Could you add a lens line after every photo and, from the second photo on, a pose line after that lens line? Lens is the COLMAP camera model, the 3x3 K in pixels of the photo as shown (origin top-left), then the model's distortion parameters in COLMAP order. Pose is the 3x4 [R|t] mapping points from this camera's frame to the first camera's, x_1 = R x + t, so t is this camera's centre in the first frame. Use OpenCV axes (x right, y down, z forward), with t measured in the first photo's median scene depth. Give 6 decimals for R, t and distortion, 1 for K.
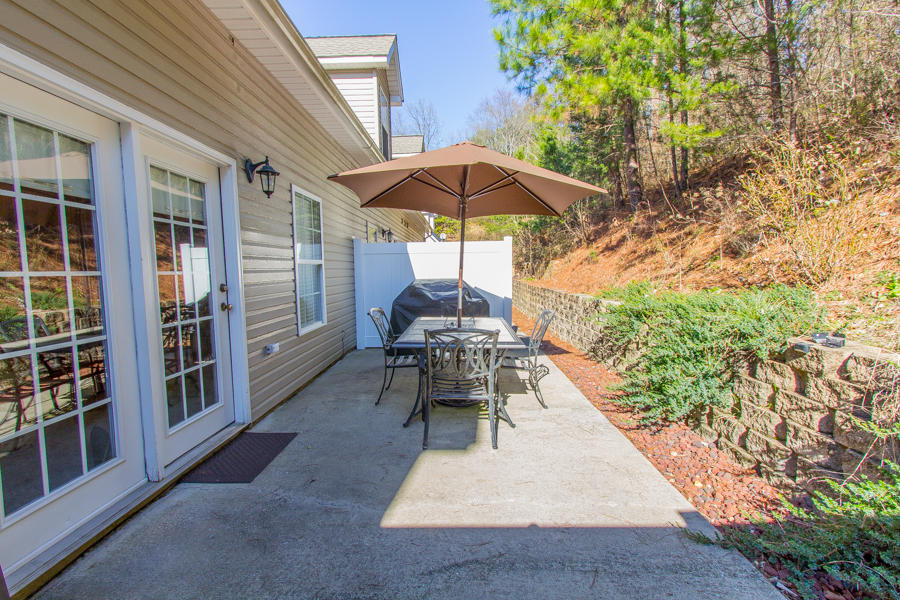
lens RADIAL K [[409.1, 0, 453.8], [0, 409.1, 300.6], [0, 0, 1]] dist [0.000148, -0.000774]
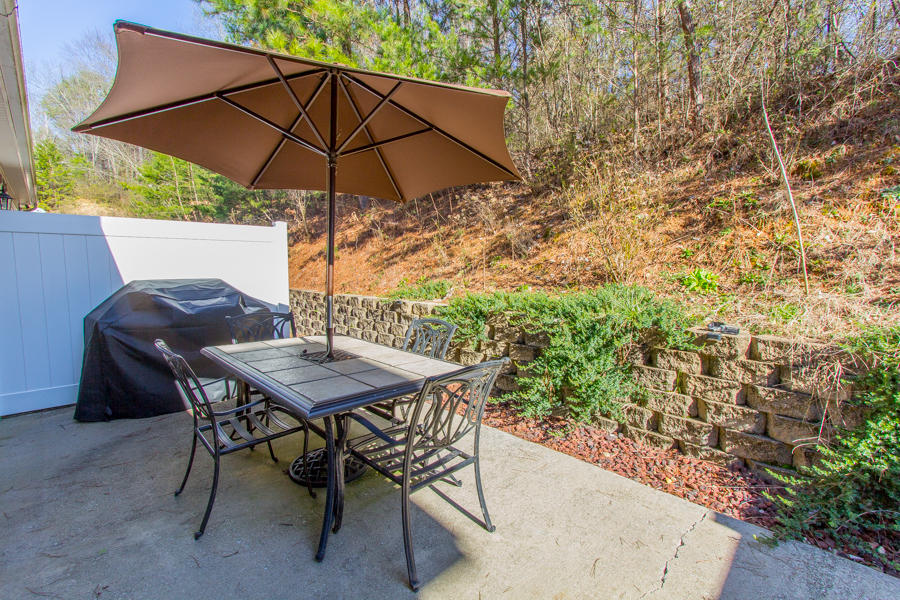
lens RADIAL K [[409.1, 0, 453.8], [0, 409.1, 300.6], [0, 0, 1]] dist [0.000148, -0.000774]
pose [[0.699387, -0.049323, 0.713039, -0.442215], [0.042722, 0.998717, 0.027180, -0.046515], [-0.713465, 0.011453, 0.700597, 0.606863]]
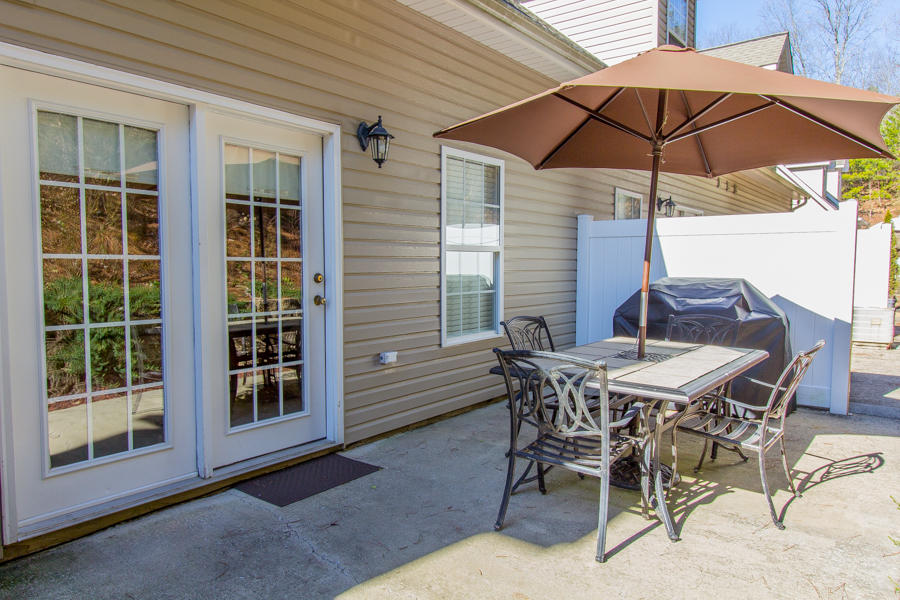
lens RADIAL K [[616.2, 0, 450.0], [0, 616.2, 300.0], [0, 0, 1]] dist [0.002657, 0.000423]
pose [[0.801784, 0.050185, -0.595503, 0.475072], [-0.059096, 0.998242, 0.004559, -0.008238], [0.594685, 0.031537, 0.803340, 0.152070]]
